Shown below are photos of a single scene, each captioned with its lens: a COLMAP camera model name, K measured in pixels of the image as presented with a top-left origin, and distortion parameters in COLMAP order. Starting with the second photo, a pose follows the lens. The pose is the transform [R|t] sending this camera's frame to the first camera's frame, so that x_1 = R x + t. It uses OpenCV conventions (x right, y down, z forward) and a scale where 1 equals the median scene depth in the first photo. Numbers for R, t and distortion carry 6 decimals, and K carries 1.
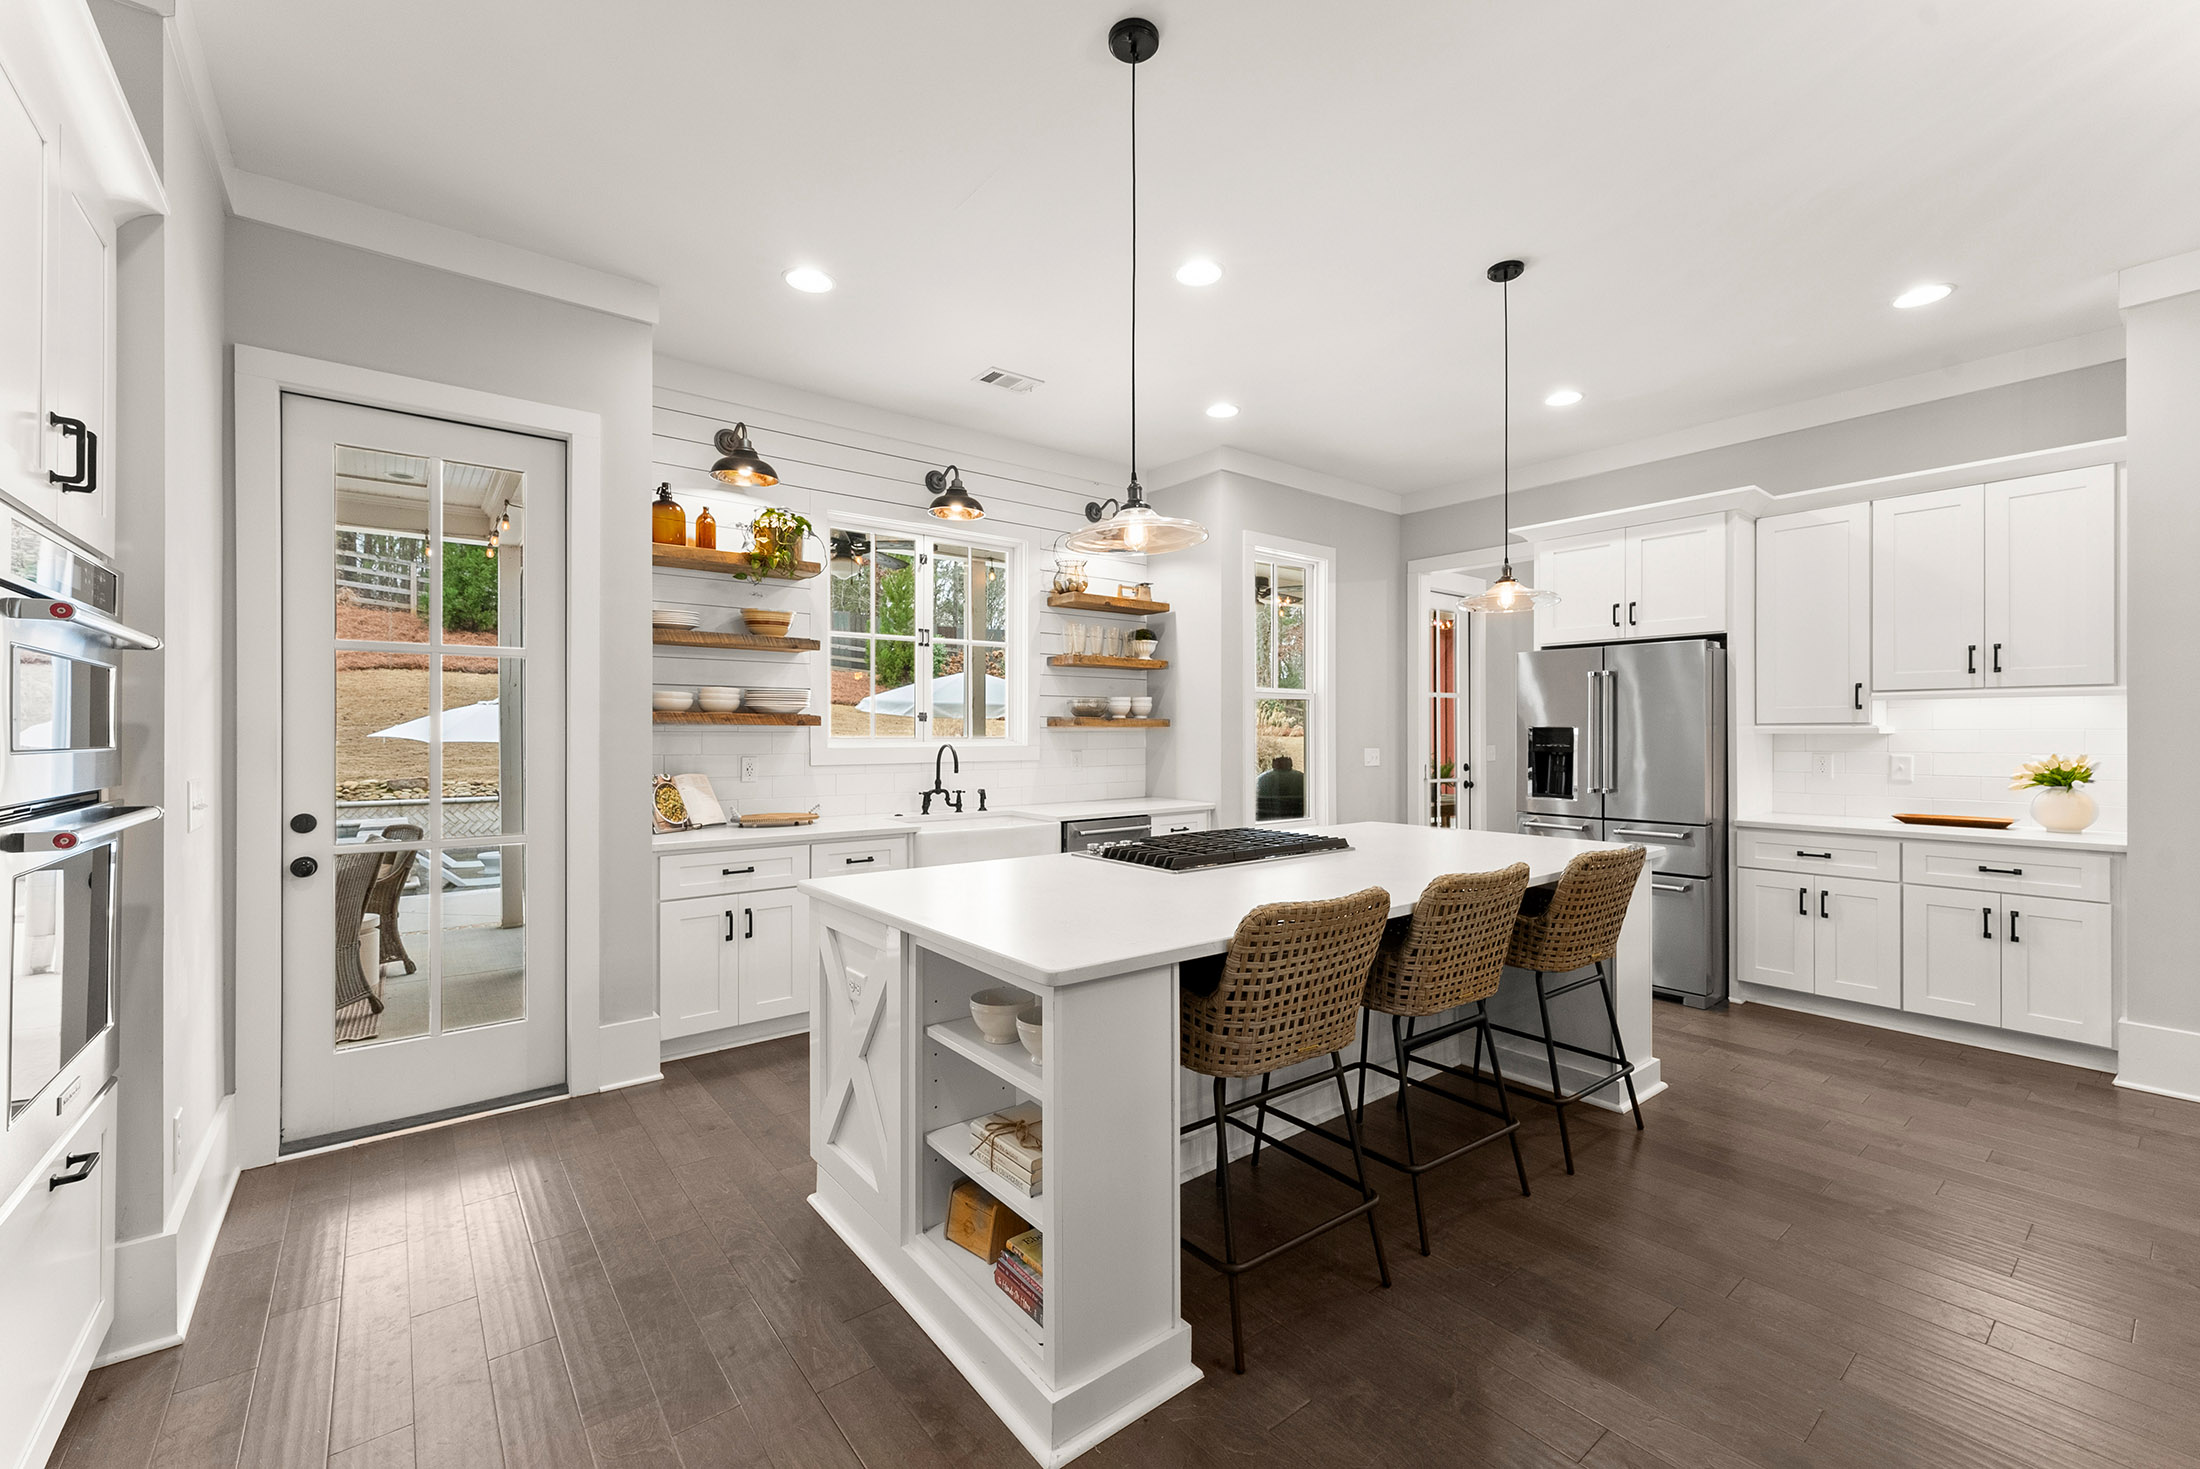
lens RADIAL K [[888.3, 0, 1069.2], [0, 888.3, 731.7], [0, 0, 1]] dist [0.002843, 0.000009]
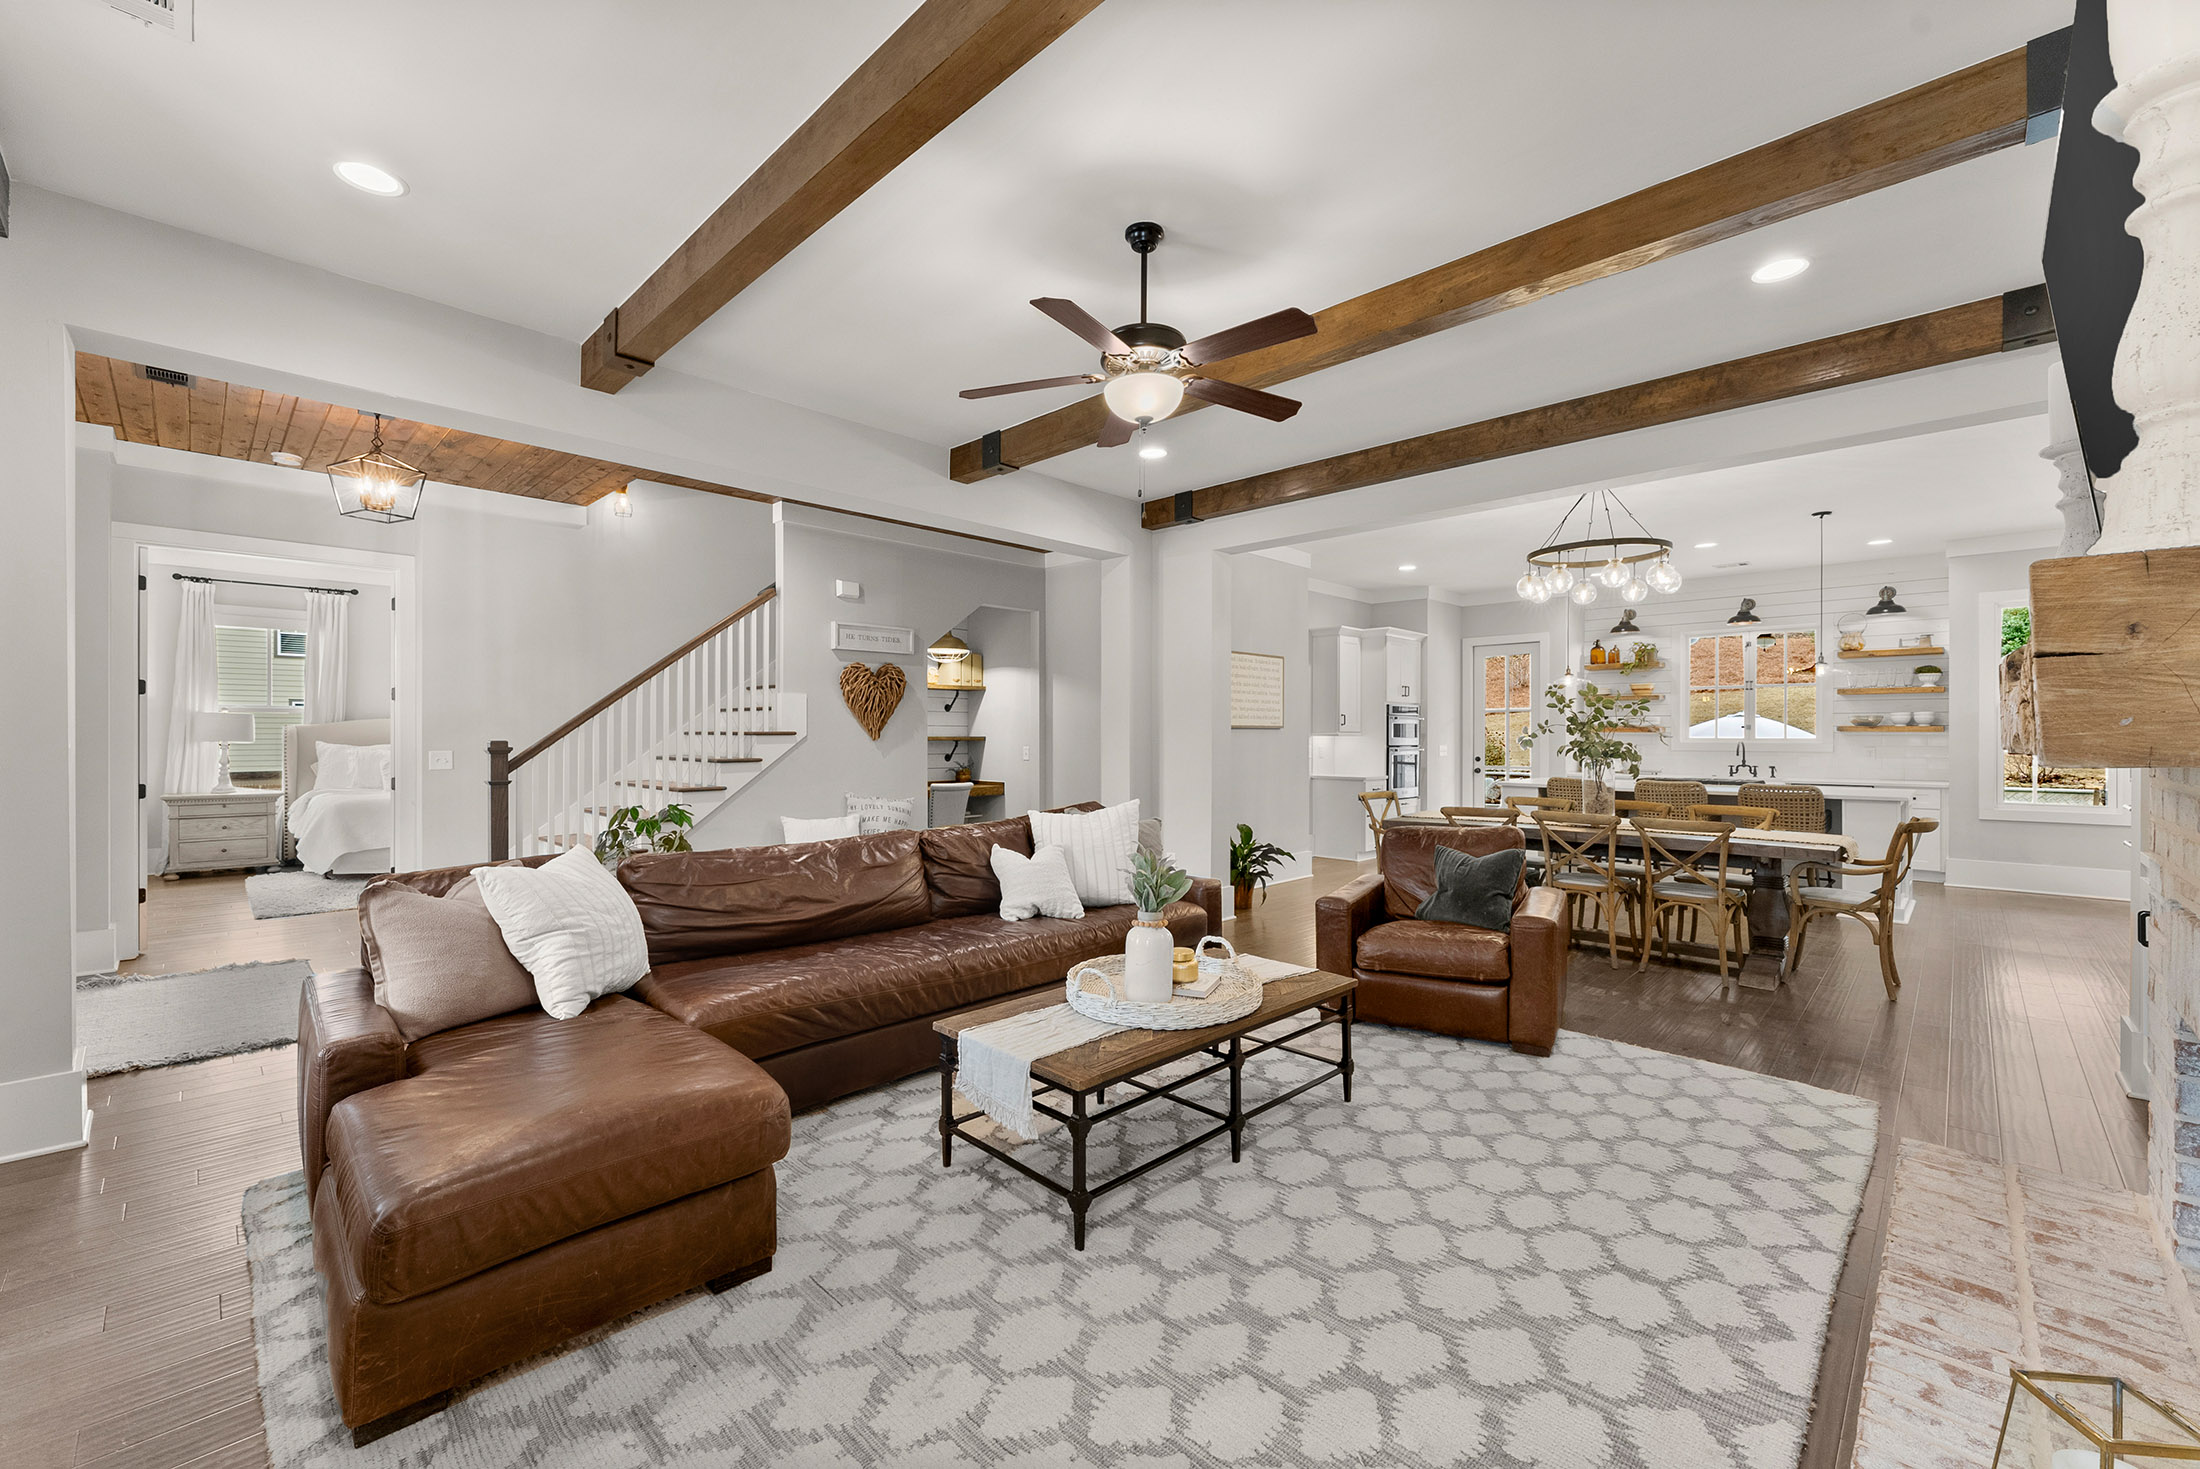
lens RADIAL K [[888.3, 0, 1095.2], [0, 888.3, 731.9], [0, 0, 1]] dist [0.002843, 0.000009]
pose [[0.135636, -0.001233, -0.990758, 1.772217], [0.001127, 0.999999, -0.001090, -0.006853], [0.990758, -0.000969, 0.135637, -0.747972]]
